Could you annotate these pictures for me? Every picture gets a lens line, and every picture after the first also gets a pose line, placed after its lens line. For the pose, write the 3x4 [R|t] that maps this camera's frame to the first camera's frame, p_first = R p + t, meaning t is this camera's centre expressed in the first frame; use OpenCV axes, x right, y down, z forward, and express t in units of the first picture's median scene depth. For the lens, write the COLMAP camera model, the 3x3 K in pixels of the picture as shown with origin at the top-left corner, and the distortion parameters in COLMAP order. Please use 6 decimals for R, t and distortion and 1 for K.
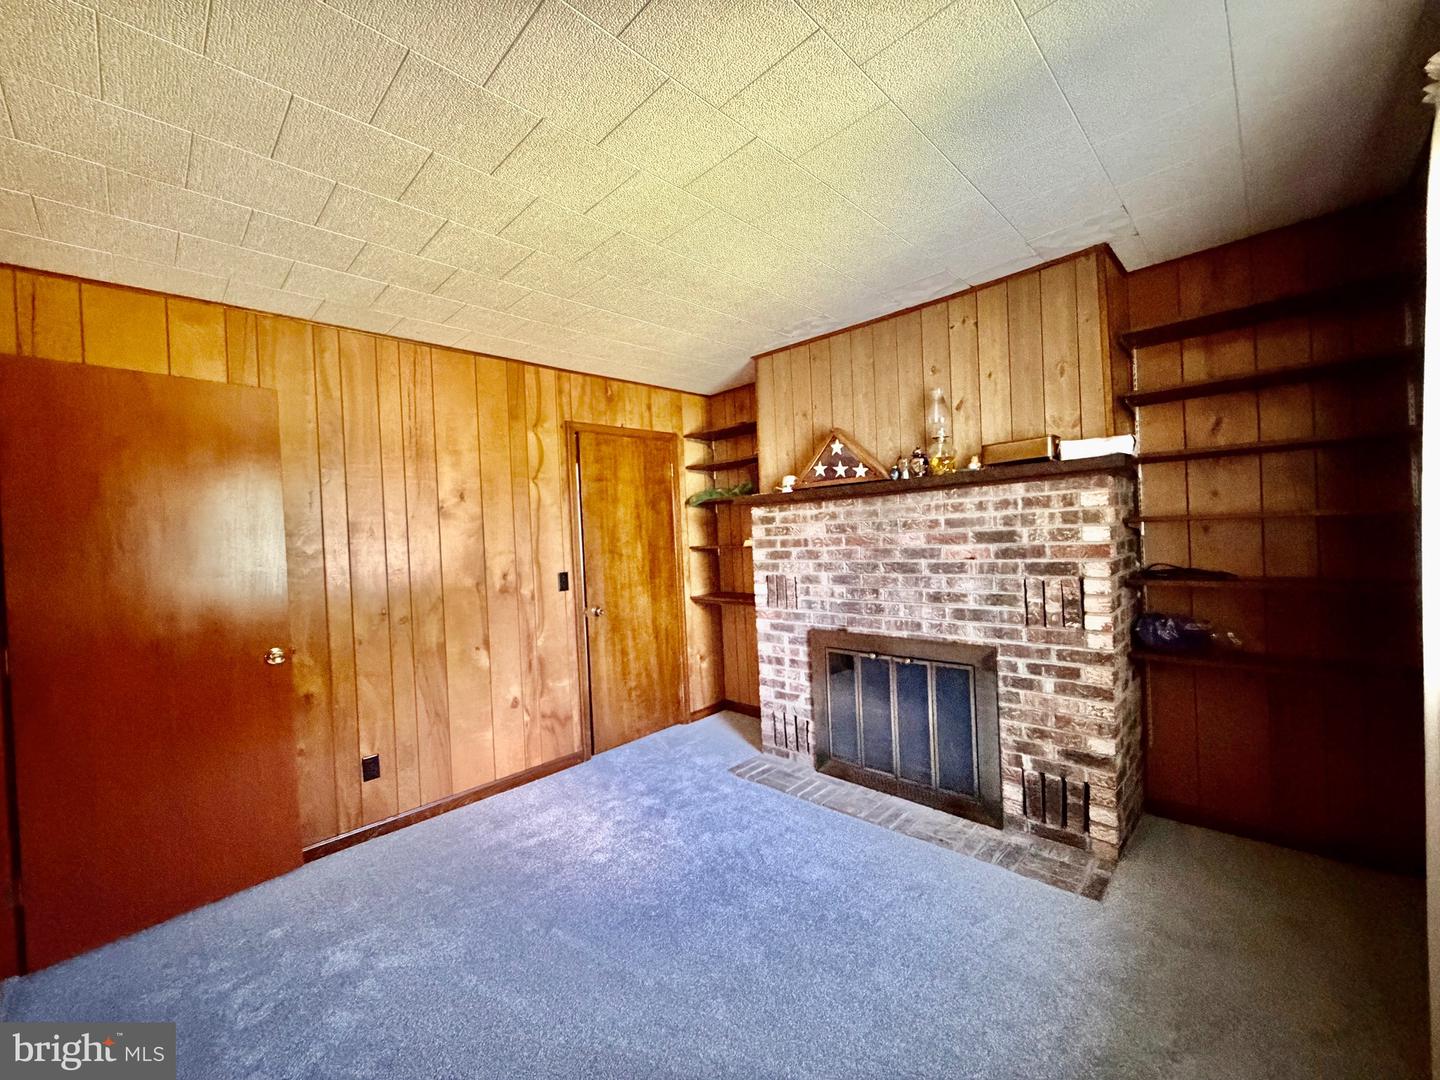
lens RADIAL K [[569.4, 0, 720.8], [0, 569.4, 540.3], [0, 0, 1]] dist [0.003920, -0.000937]
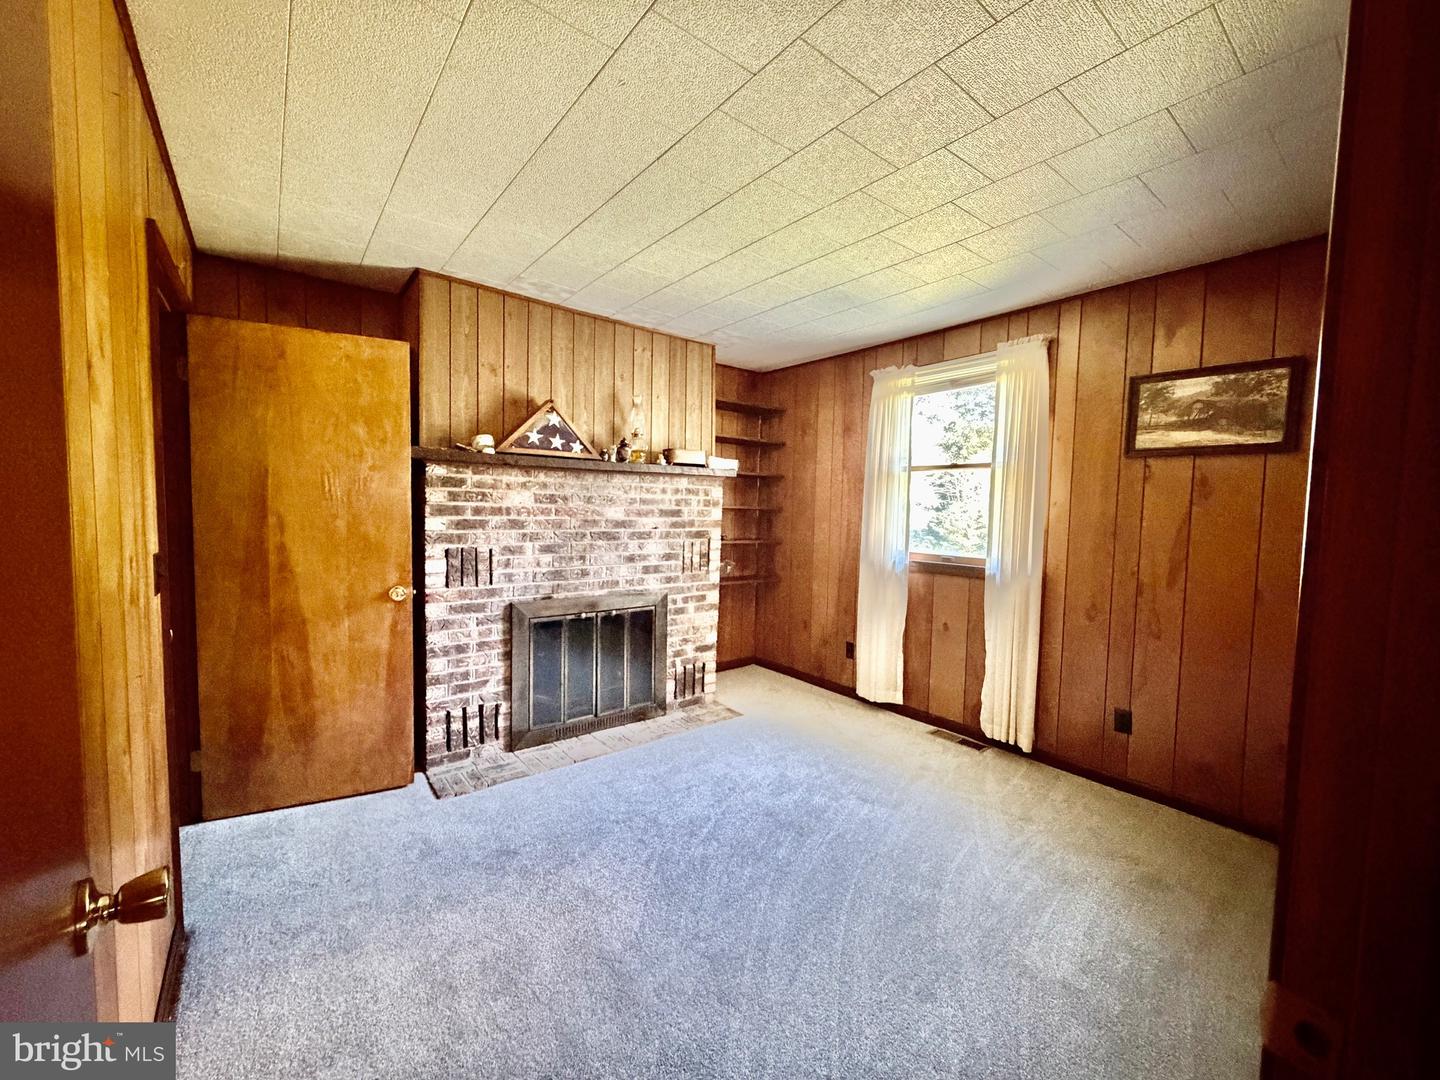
lens RADIAL K [[569.4, 0, 718.8], [0, 569.4, 539.6], [0, 0, 1]] dist [0.003920, -0.000937]
pose [[0.134478, -0.003502, 0.990910, -0.799691], [-0.015645, 0.999862, 0.005656, 0.043657], [-0.990793, -0.016264, 0.134405, 0.587041]]
